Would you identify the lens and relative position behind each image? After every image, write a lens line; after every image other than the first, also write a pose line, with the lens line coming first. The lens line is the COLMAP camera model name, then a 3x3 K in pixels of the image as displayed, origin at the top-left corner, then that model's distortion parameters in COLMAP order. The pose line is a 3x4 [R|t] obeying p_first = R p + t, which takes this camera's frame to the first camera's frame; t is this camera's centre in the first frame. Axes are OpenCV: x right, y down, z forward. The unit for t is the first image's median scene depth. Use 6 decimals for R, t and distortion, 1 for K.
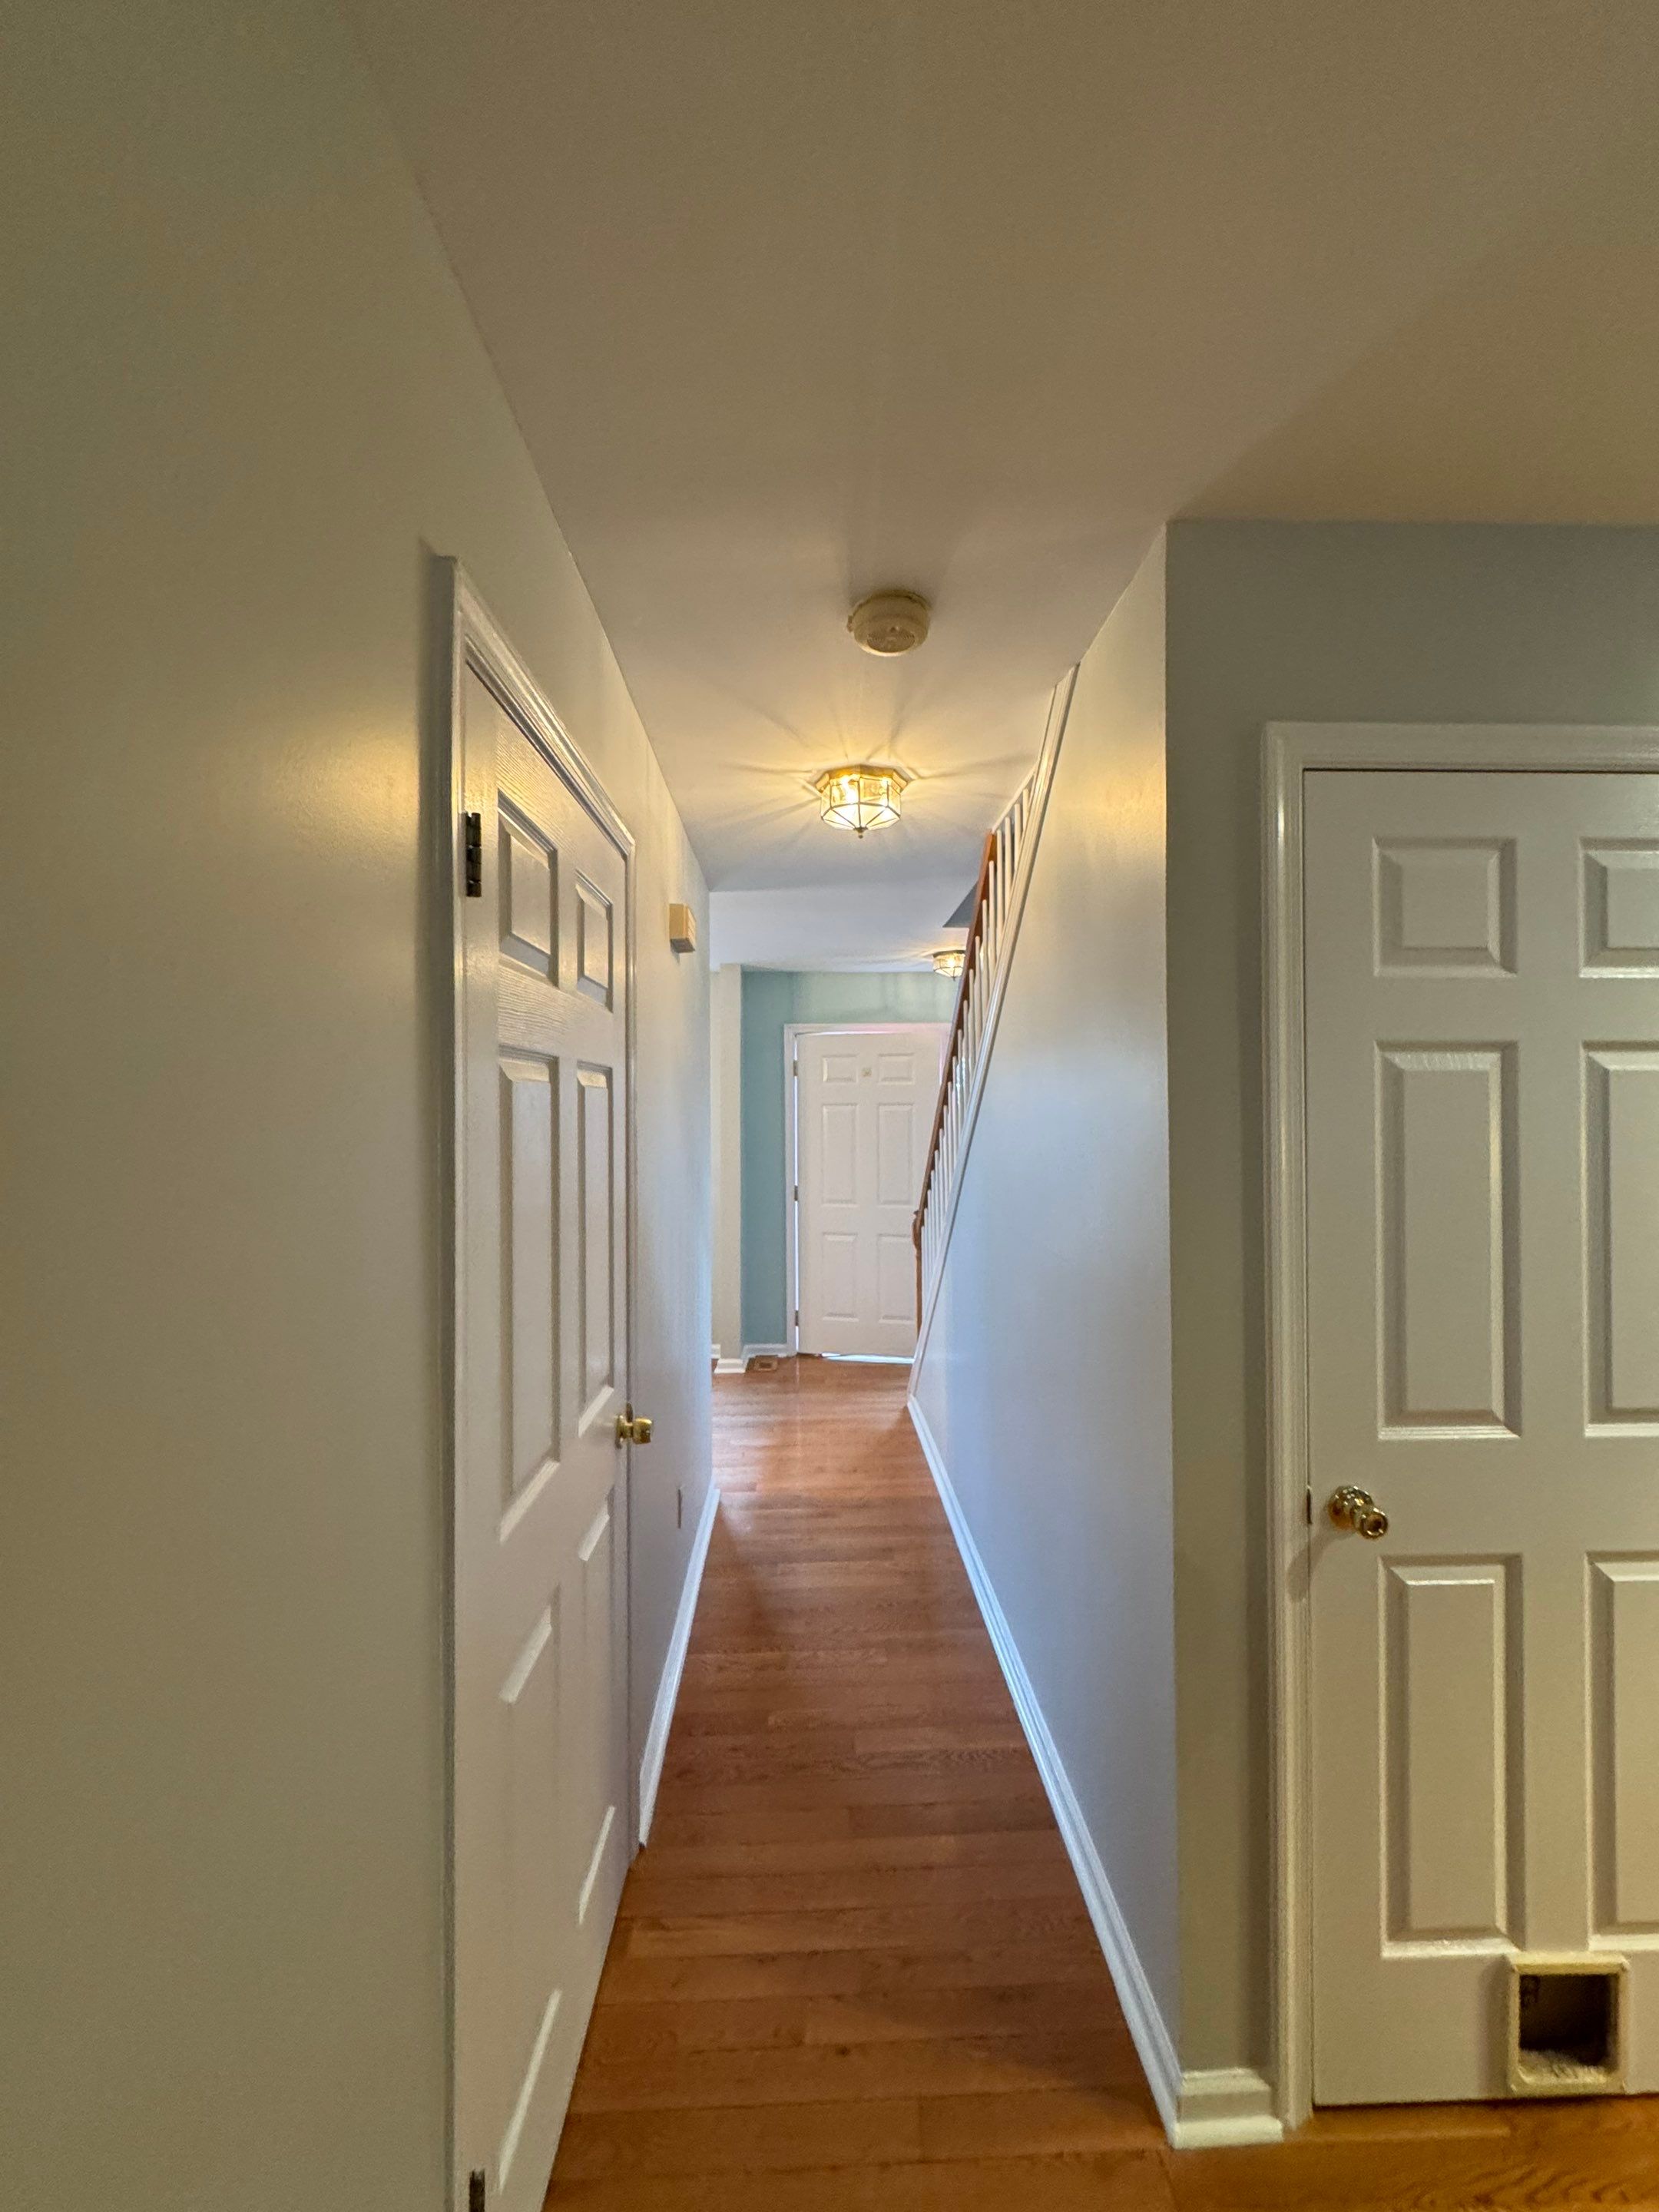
lens RADIAL K [[881.1, 0, 829.5], [0, 881.1, 1106.0], [0, 0, 1]] dist [-0.001932, 0.000973]
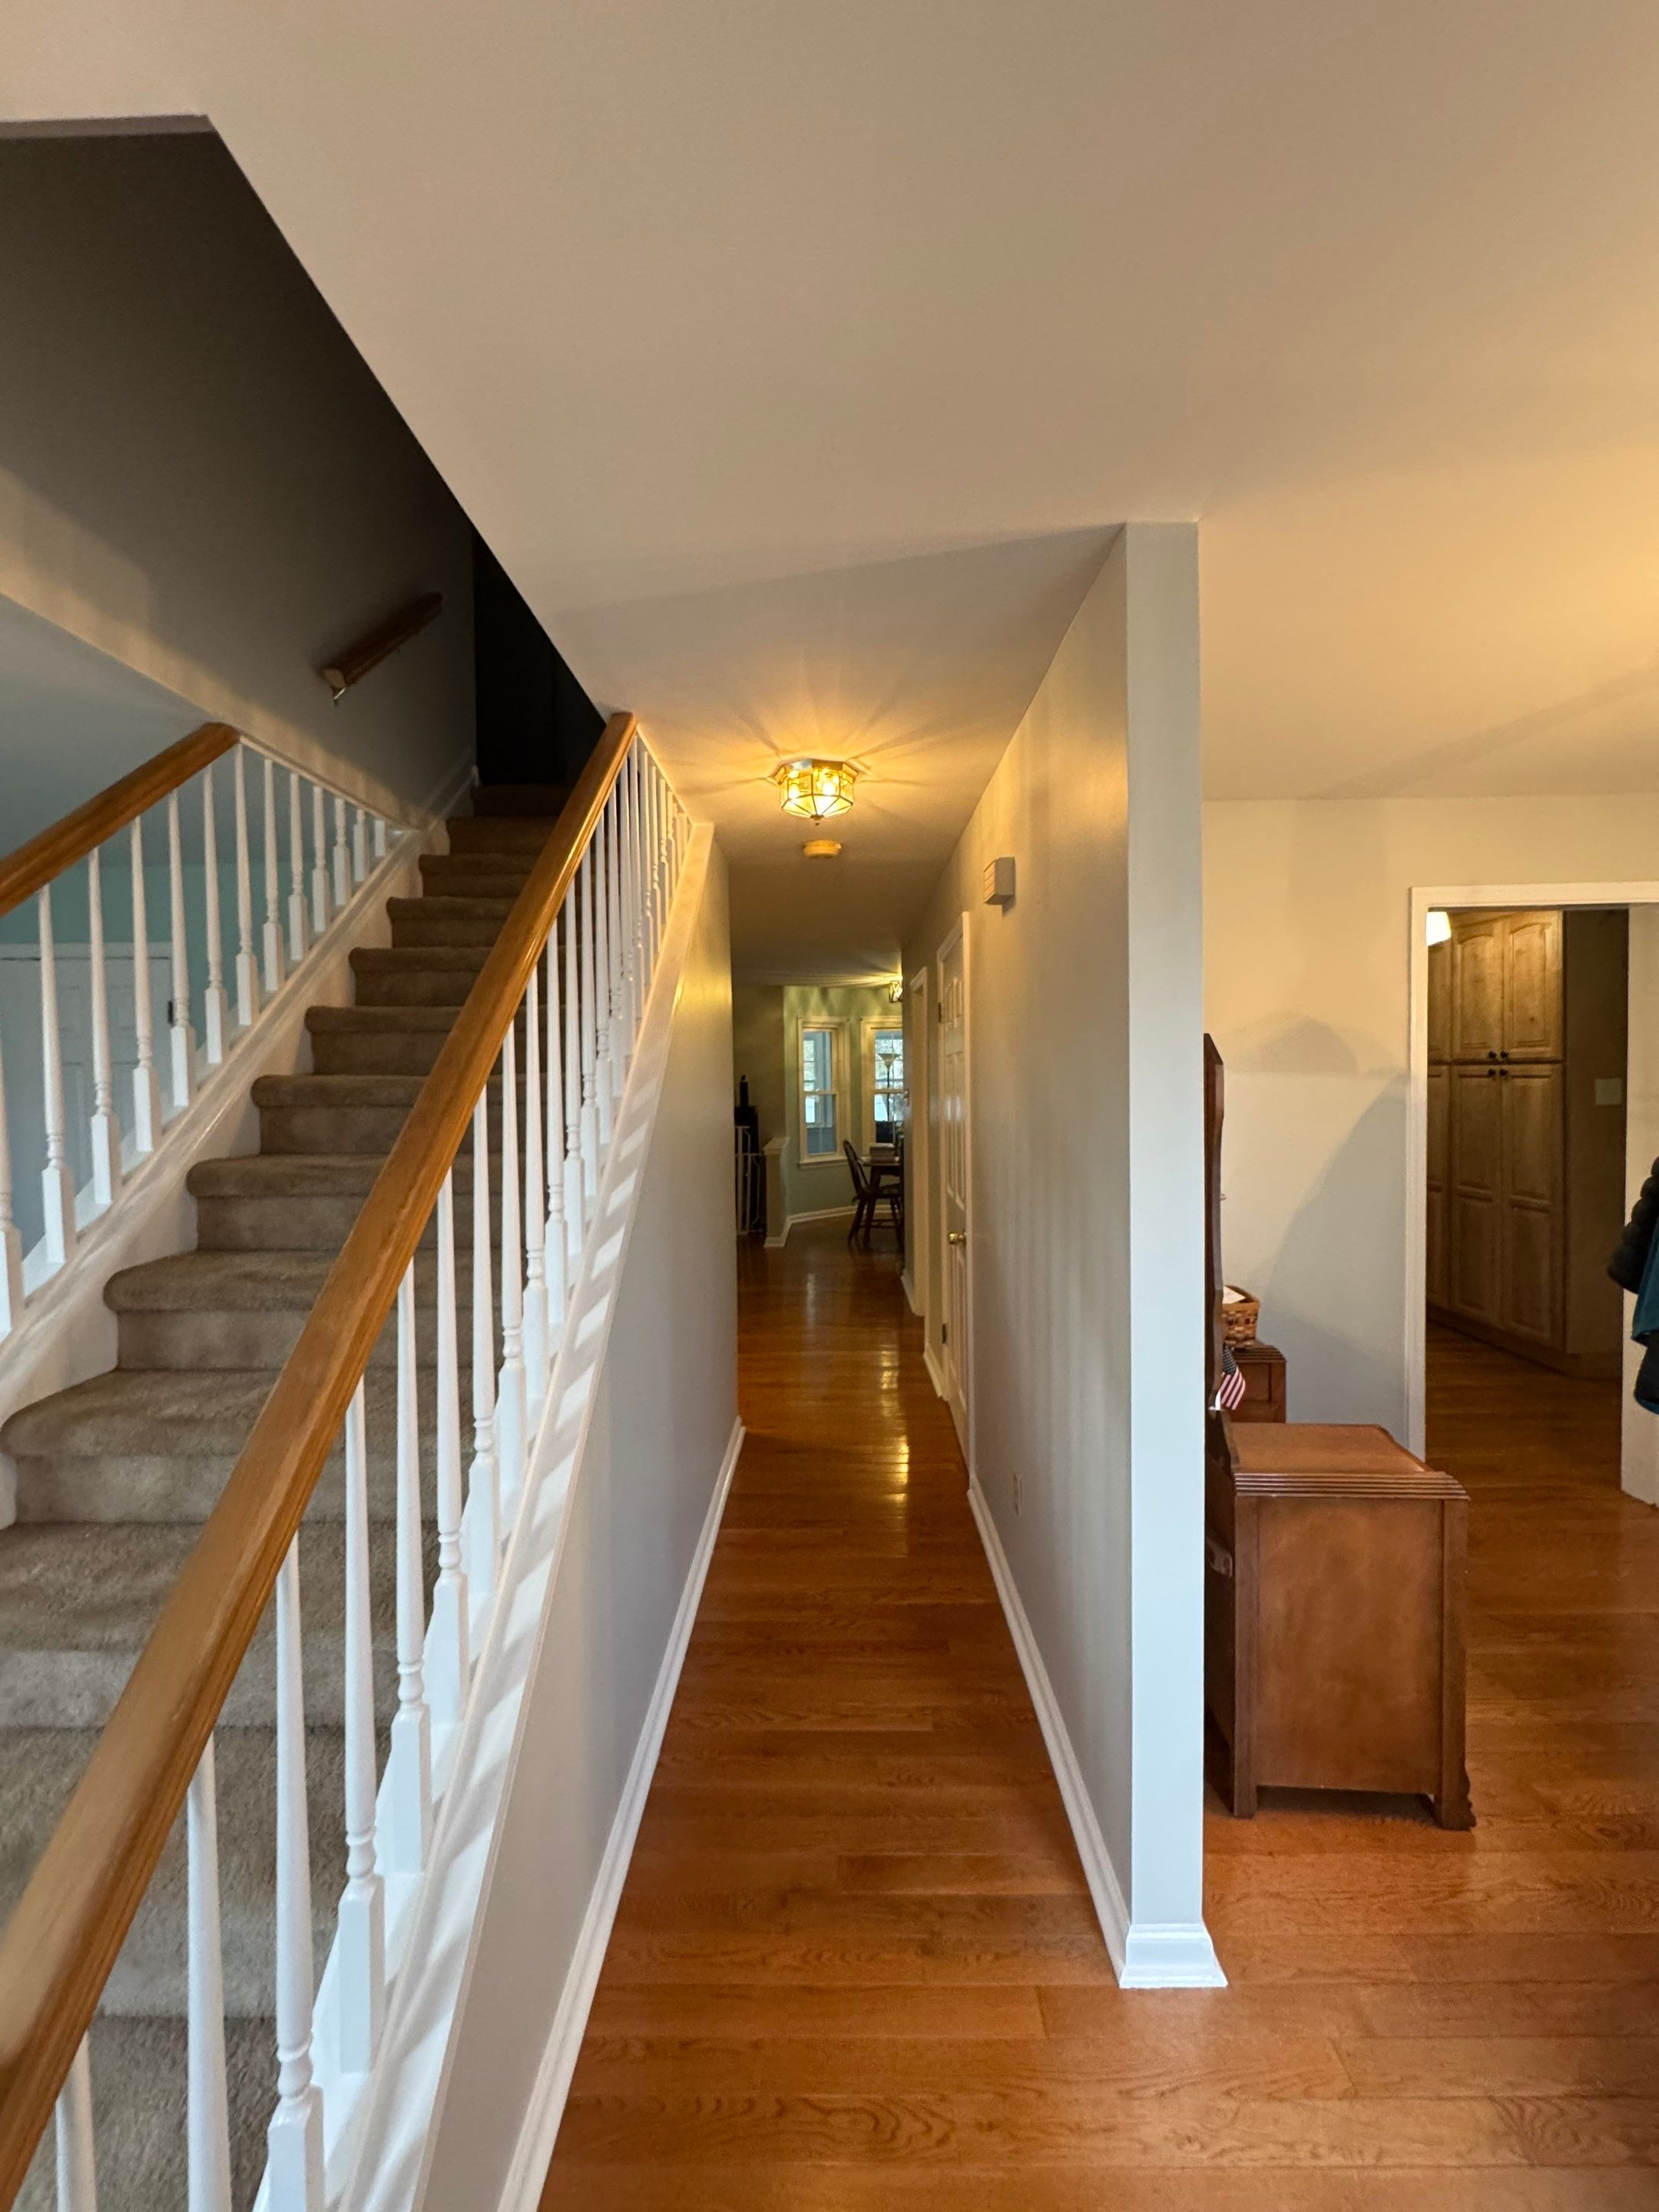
lens RADIAL K [[881.1, 0, 829.5], [0, 881.1, 1106.0], [0, 0, 1]] dist [-0.001932, 0.000973]
pose [[-0.998886, 0.019199, 0.043098, -0.034473], [0.020394, 0.999415, 0.027448, 0.020793], [-0.042546, 0.028297, -0.998694, 3.655348]]
